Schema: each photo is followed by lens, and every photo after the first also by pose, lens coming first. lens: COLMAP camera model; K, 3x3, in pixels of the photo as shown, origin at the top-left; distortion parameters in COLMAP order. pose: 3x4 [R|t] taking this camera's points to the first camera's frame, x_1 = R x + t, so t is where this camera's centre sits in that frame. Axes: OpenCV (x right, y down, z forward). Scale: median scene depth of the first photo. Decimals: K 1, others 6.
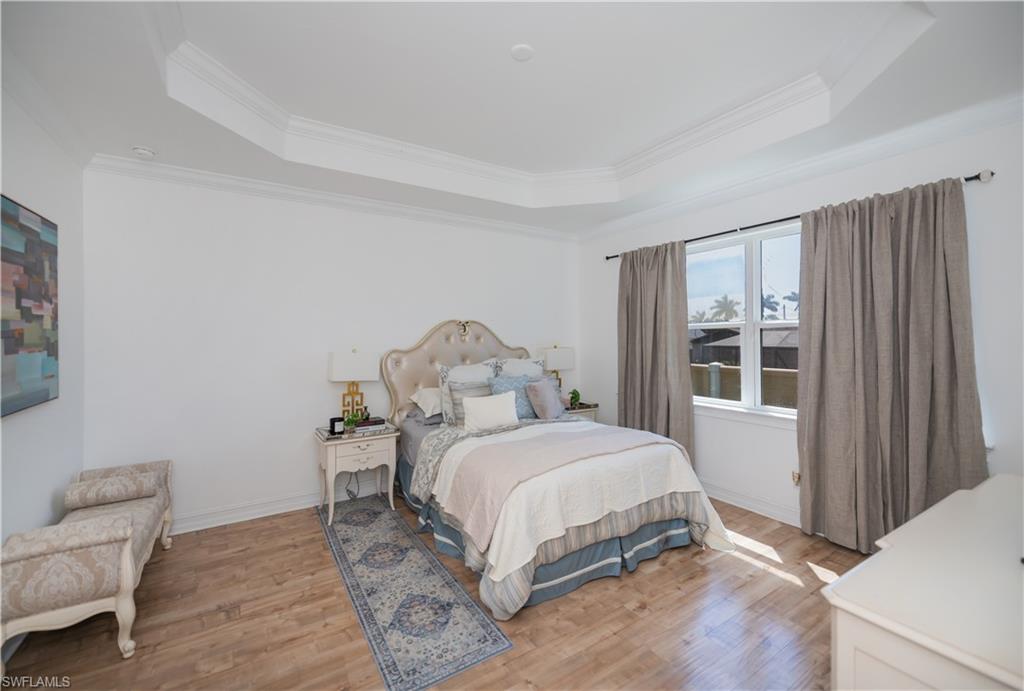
lens RADIAL K [[414.7, 0, 514.3], [0, 414.7, 335.0], [0, 0, 1]] dist [-0.000838, -0.001430]
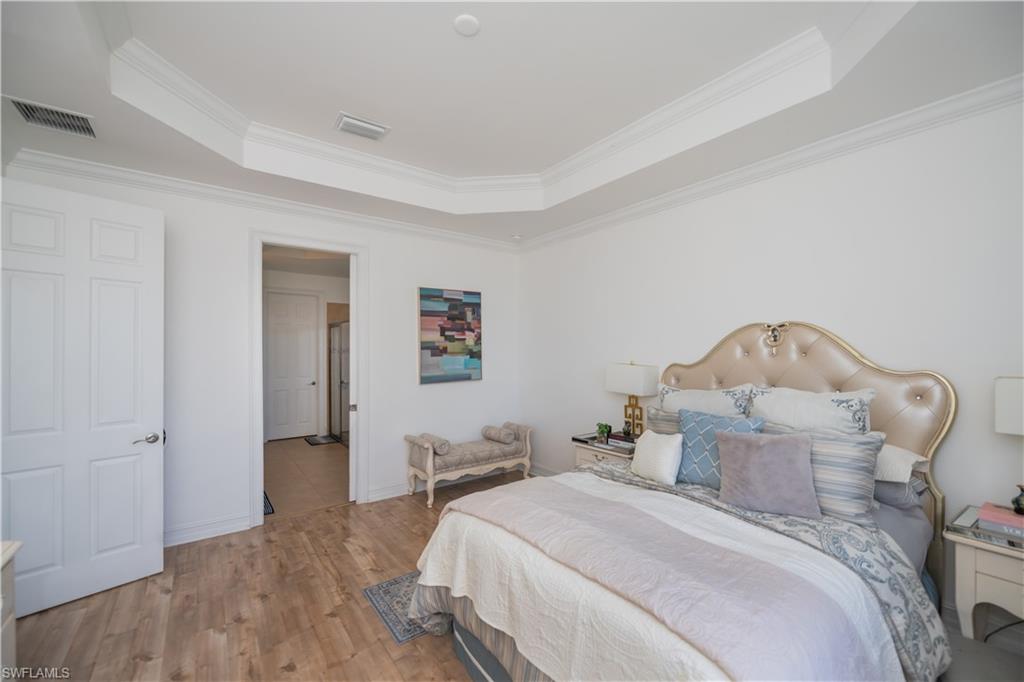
lens RADIAL K [[414.7, 0, 514.8], [0, 414.7, 347.5], [0, 0, 1]] dist [-0.000838, -0.001430]
pose [[0.073134, -0.000304, -0.997322, 0.872608], [0.006977, 0.999976, 0.000207, -0.000684], [0.997298, -0.006973, 0.073135, 0.995038]]
